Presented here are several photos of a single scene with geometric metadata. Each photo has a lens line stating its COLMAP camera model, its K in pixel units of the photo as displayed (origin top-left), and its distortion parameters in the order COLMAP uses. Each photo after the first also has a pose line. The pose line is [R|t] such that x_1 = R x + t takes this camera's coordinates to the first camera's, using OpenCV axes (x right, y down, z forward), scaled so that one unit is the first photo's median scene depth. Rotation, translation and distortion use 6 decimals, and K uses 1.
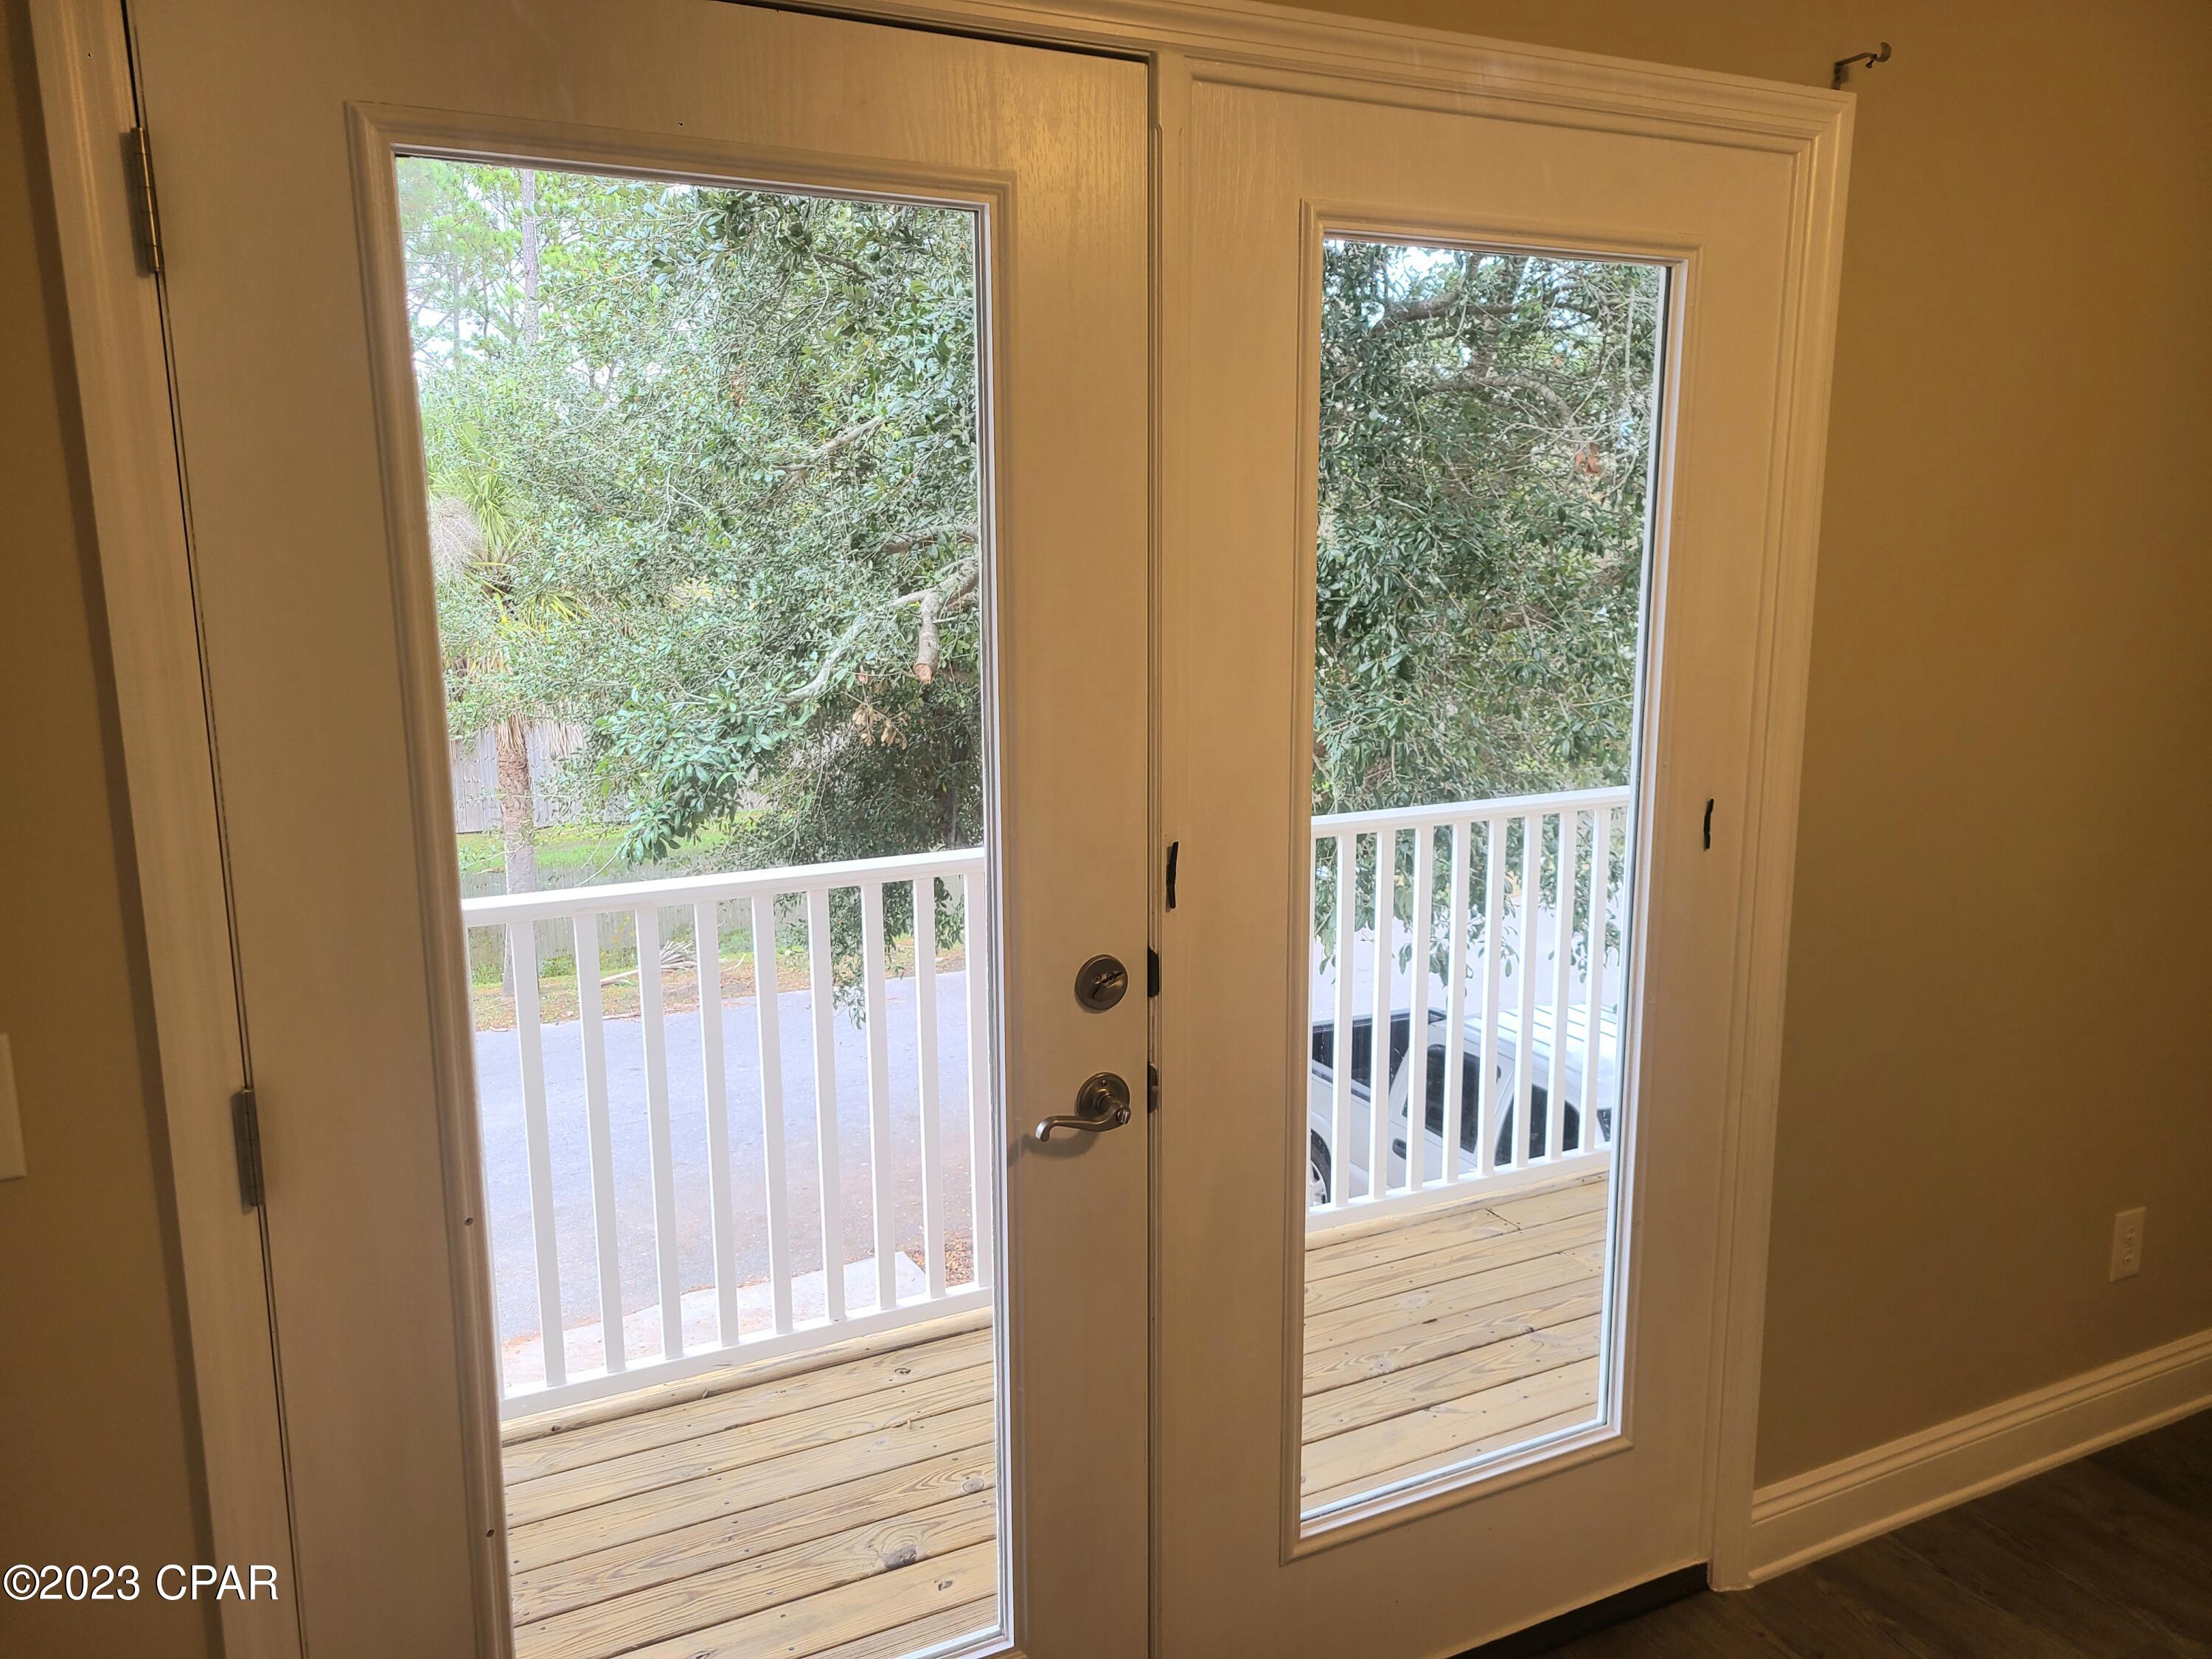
lens RADIAL K [[1656.9, 0, 1119.5], [0, 1656.9, 830.6], [0, 0, 1]] dist [0.038471, -0.001845]
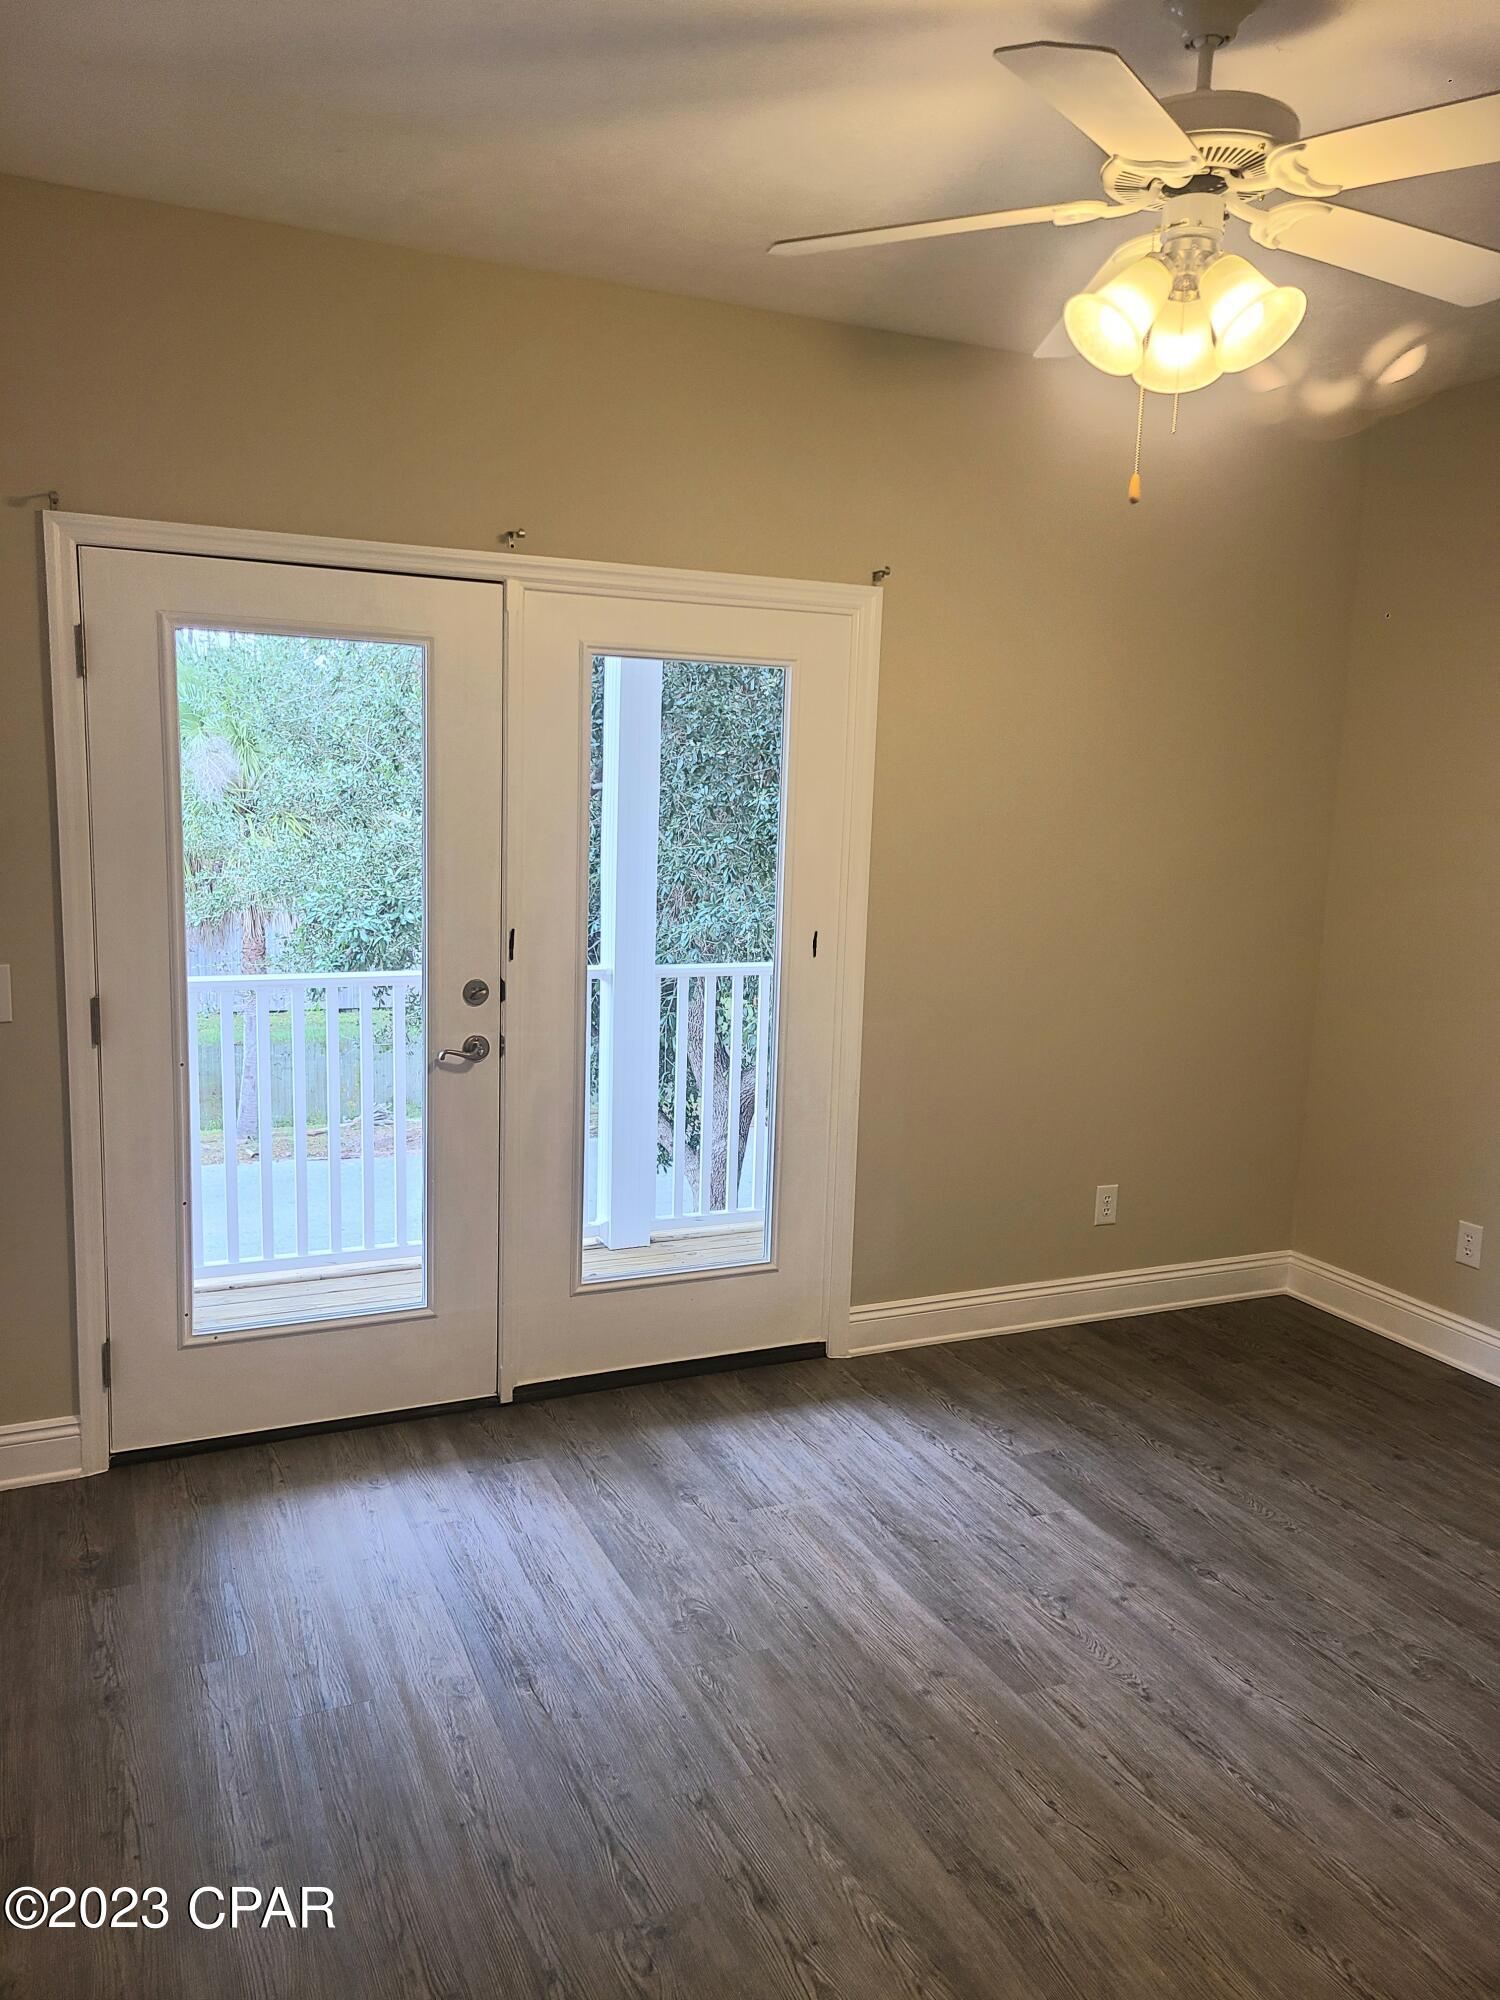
lens RADIAL K [[1498.1, 0, 741.7], [0, 1498.1, 1004.3], [0, 0, 1]] dist [0.038471, -0.001845]
pose [[0.998283, 0.041931, -0.040898, 0.269528], [-0.043141, 0.998643, -0.029158, 0.096674], [0.039620, 0.030872, 0.998738, -0.612659]]
